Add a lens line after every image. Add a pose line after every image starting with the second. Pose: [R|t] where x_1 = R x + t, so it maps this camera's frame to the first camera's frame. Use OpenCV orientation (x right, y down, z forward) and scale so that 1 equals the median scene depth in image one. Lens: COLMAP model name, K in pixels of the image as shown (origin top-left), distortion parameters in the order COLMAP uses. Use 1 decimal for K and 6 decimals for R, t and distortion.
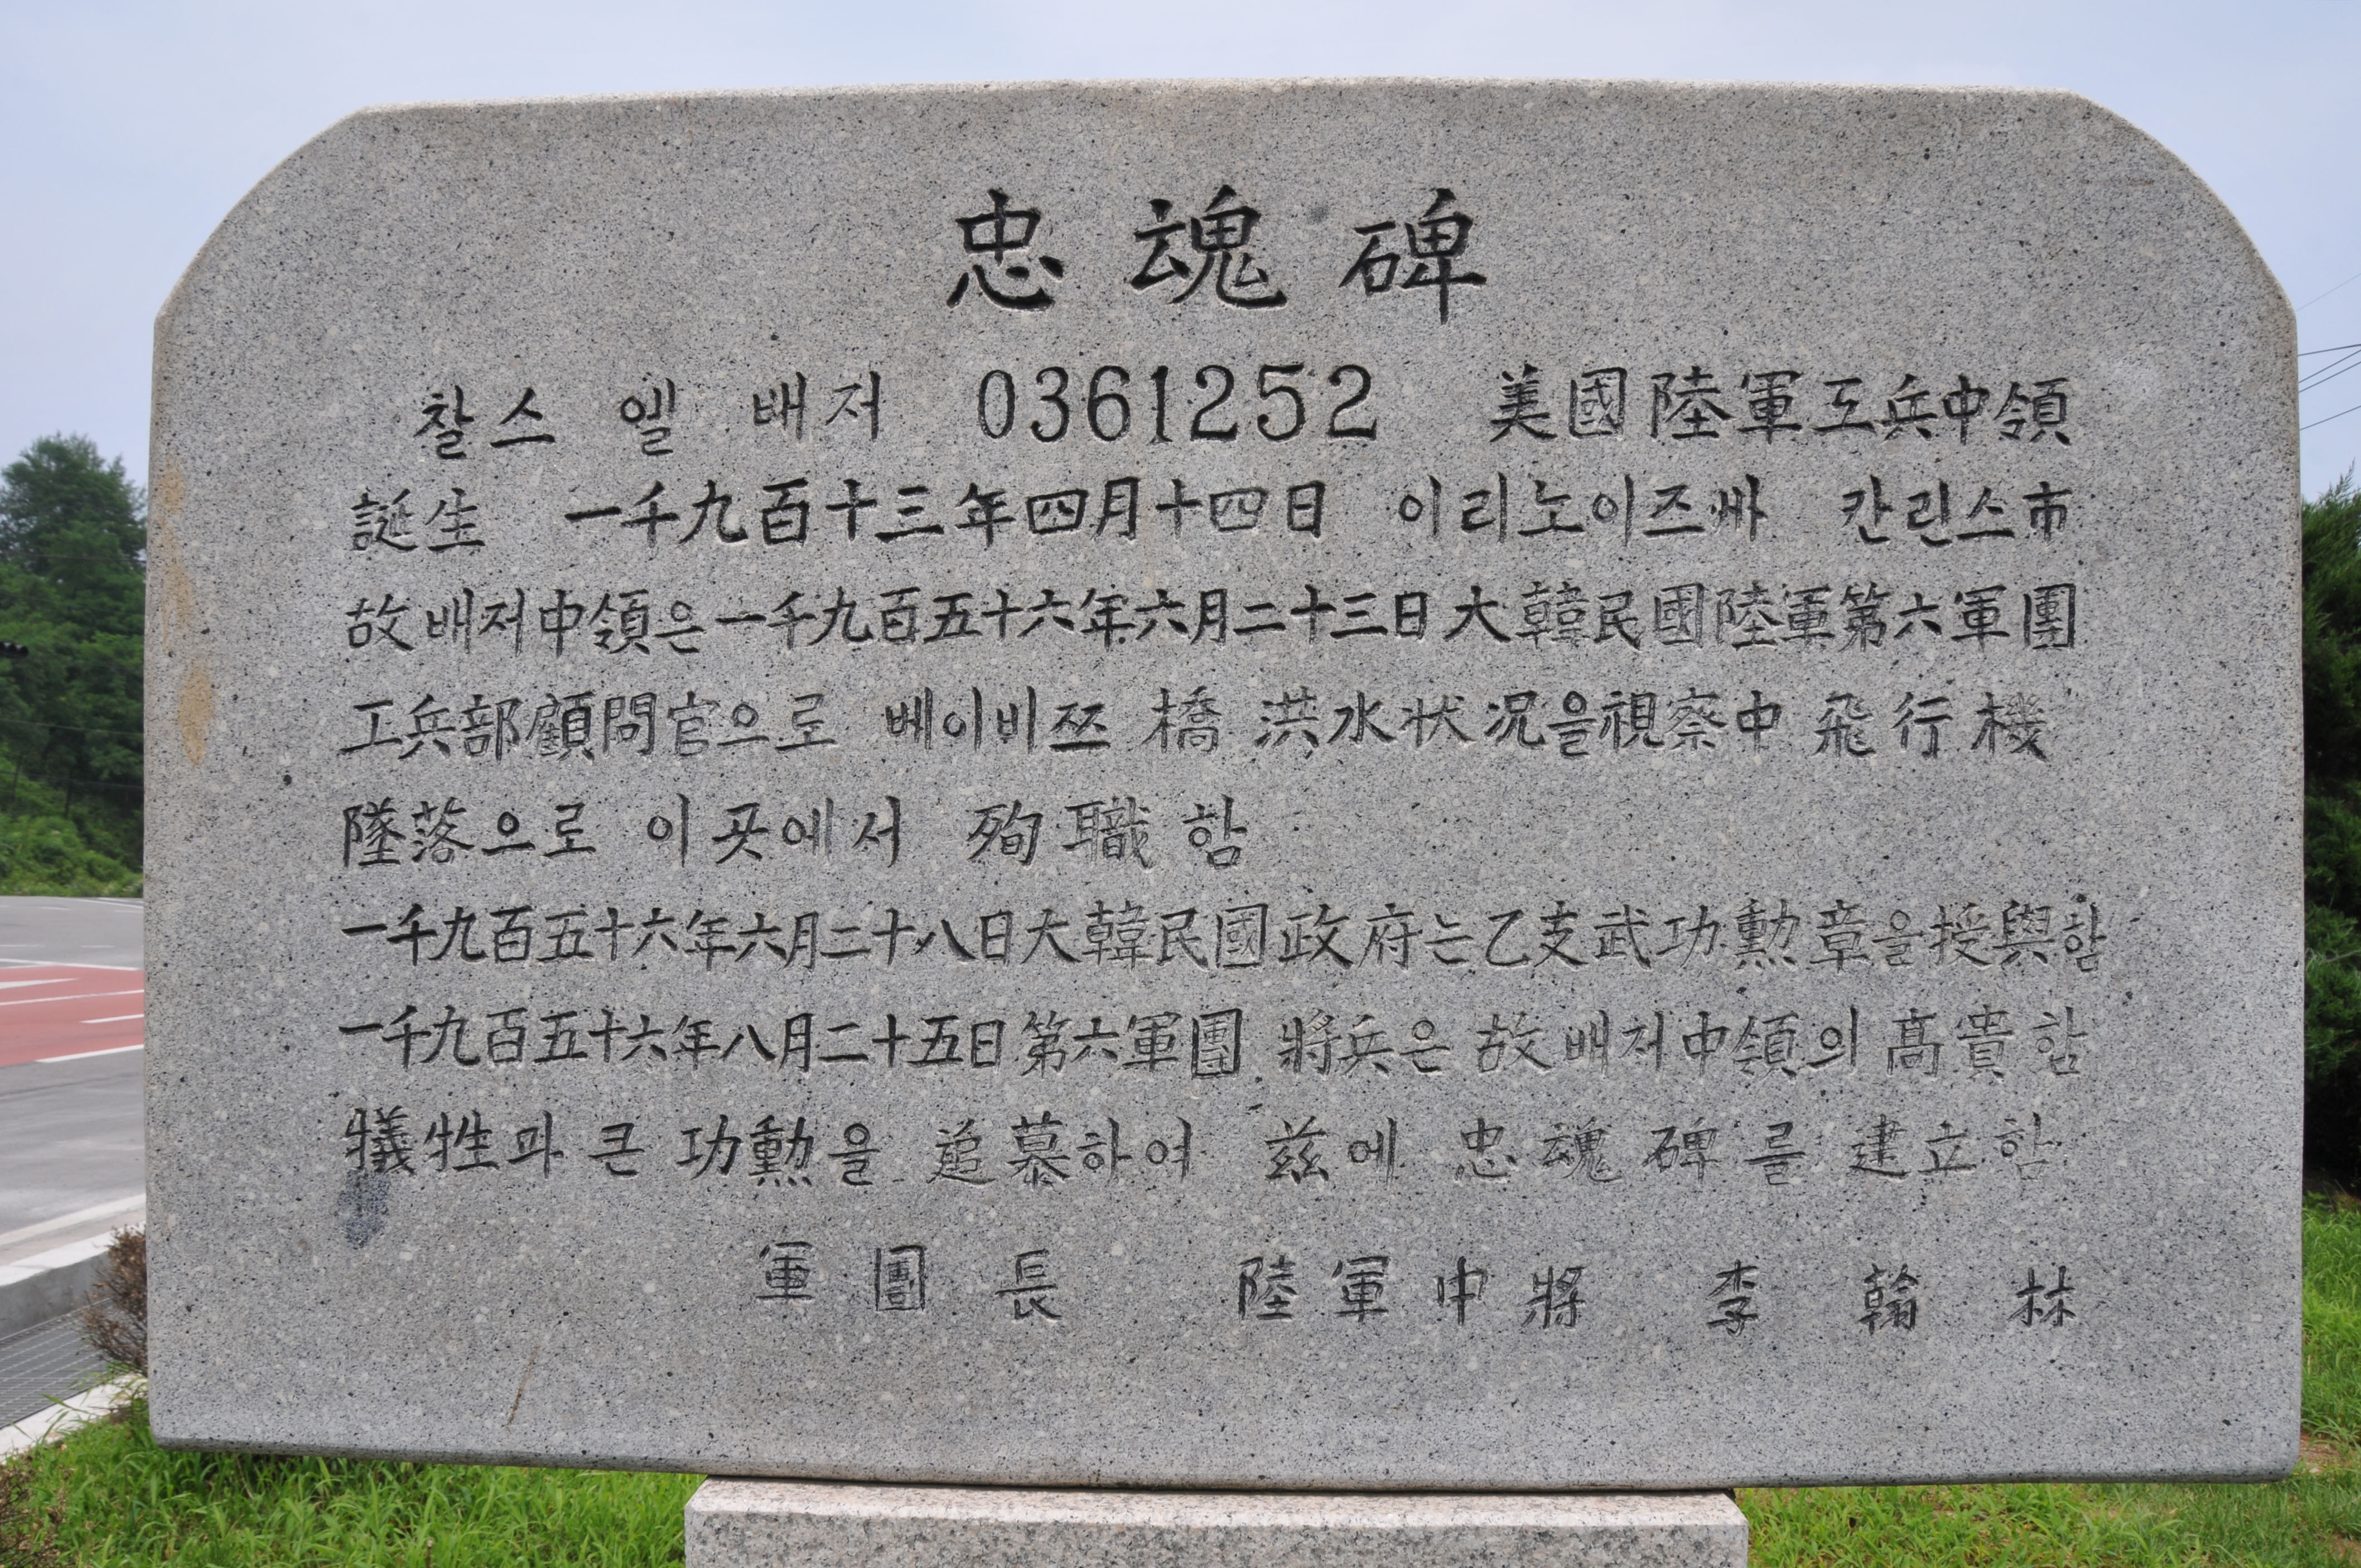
lens RADIAL K [[1934.4, 0, 1164.5], [0, 1934.4, 773.1], [0, 0, 1]] dist [-0.124079, 0.046342]
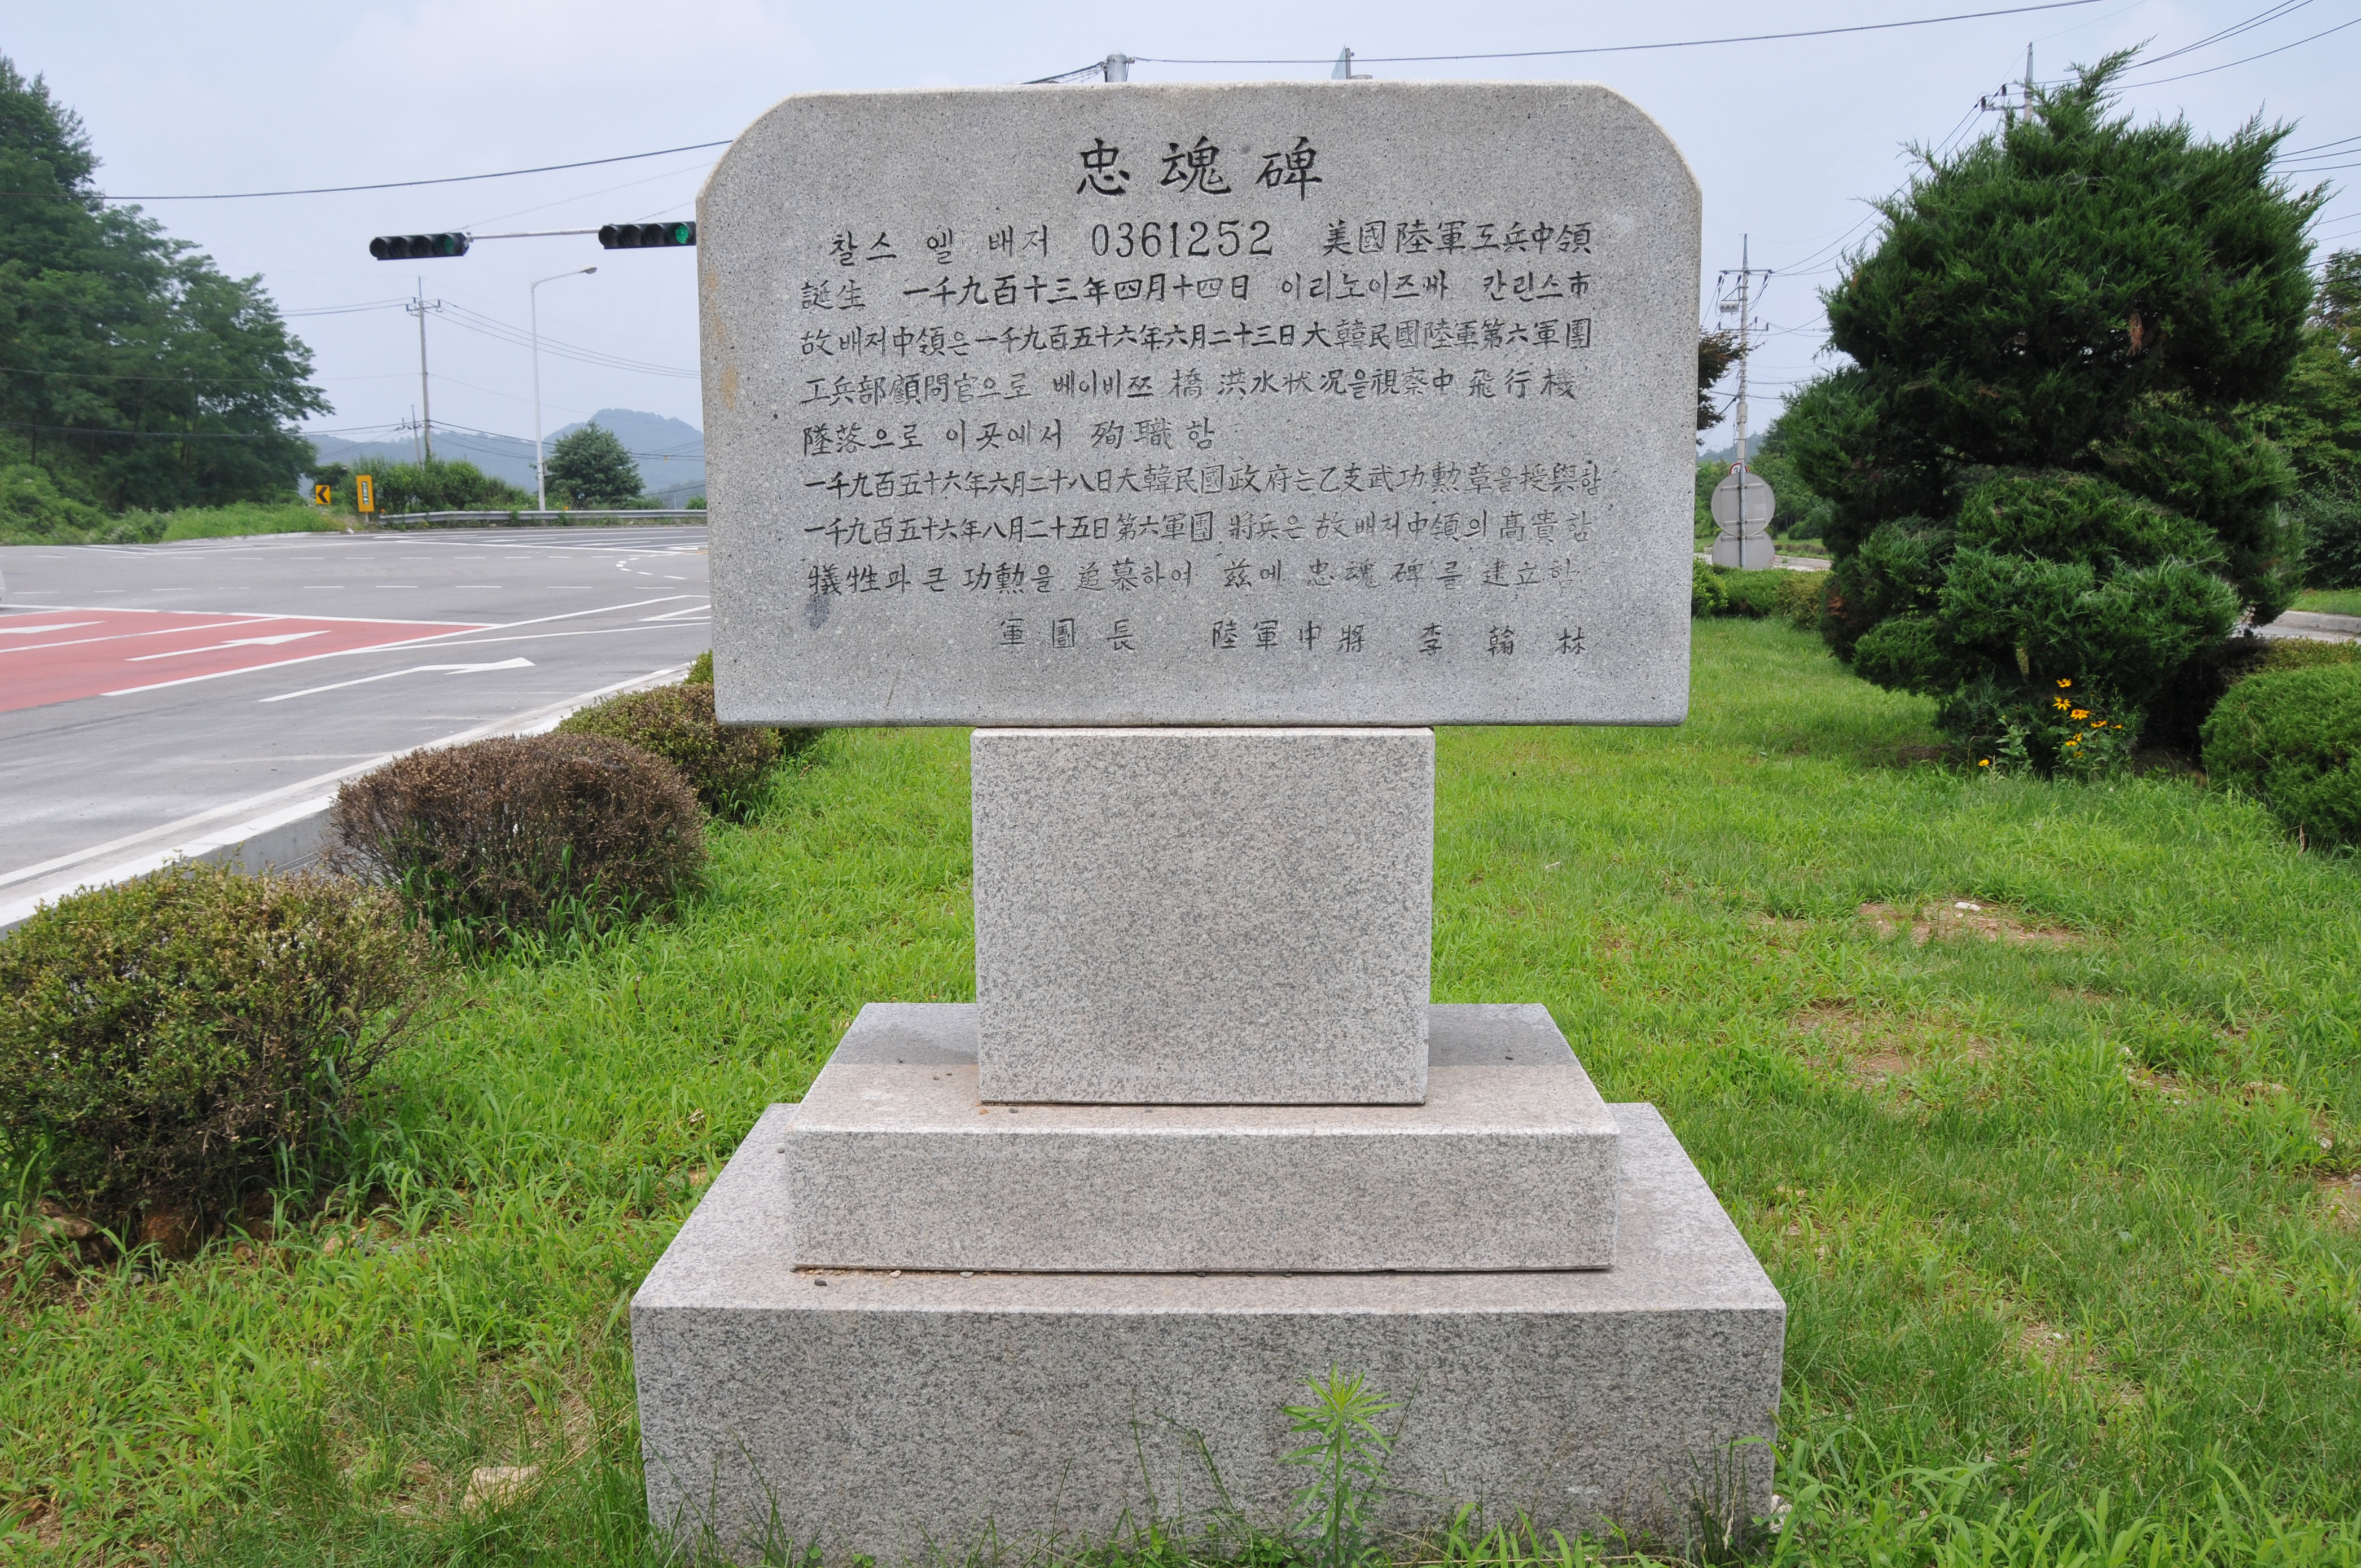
lens RADIAL K [[1934.2, 0, 1167.4], [0, 1934.2, 778.8], [0, 0, 1]] dist [-0.124079, 0.046342]
pose [[0.999938, -0.010816, 0.002597, -0.022778], [0.010095, 0.980455, 0.196483, -0.016331], [-0.004672, -0.196445, 0.980504, -1.286396]]
